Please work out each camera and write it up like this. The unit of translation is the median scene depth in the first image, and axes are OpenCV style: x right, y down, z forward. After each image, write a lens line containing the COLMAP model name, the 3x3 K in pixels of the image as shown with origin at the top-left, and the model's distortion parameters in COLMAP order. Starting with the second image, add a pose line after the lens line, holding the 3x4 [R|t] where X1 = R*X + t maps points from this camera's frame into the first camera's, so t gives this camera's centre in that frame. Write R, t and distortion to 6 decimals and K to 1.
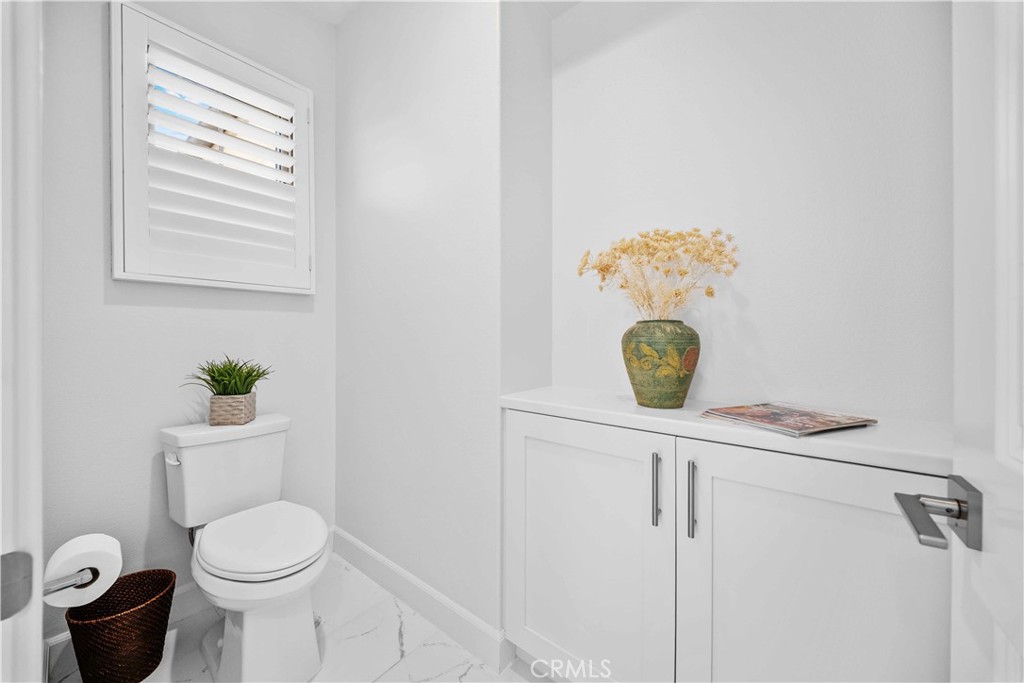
lens RADIAL K [[362.6, 0, 511.3], [0, 362.6, 335.0], [0, 0, 1]] dist [0.000728, -0.003167]
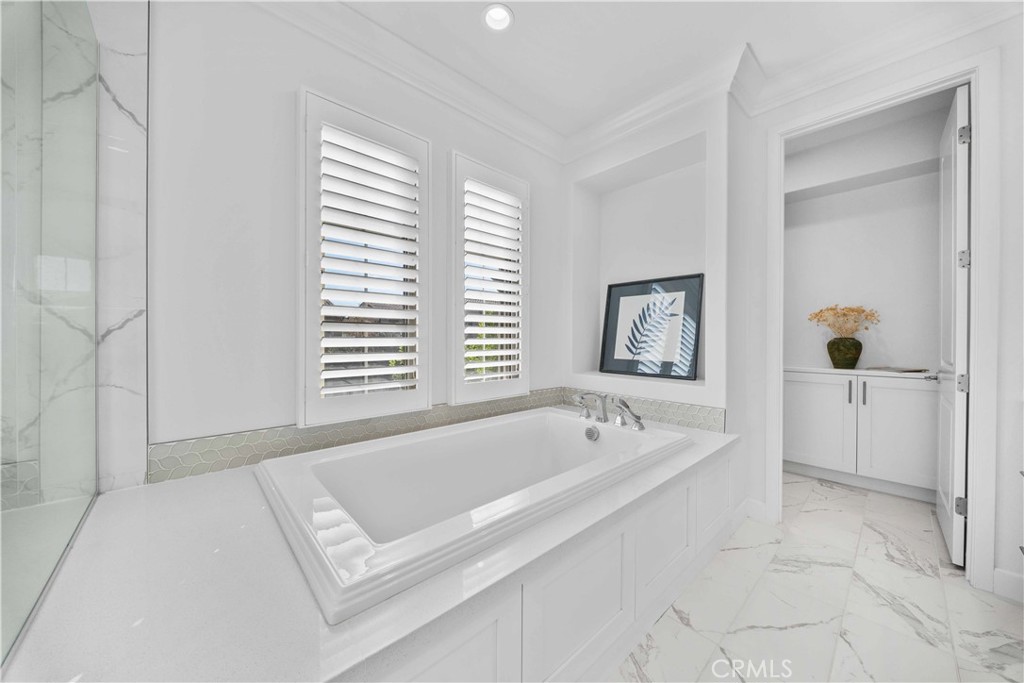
lens RADIAL K [[362.6, 0, 512.2], [0, 362.6, 335.8], [0, 0, 1]] dist [0.000728, -0.003167]
pose [[0.989343, 0.010123, -0.145248, -1.846418], [-0.010478, 0.999944, -0.001674, -0.024726], [0.145223, 0.003178, 0.989394, -2.285500]]
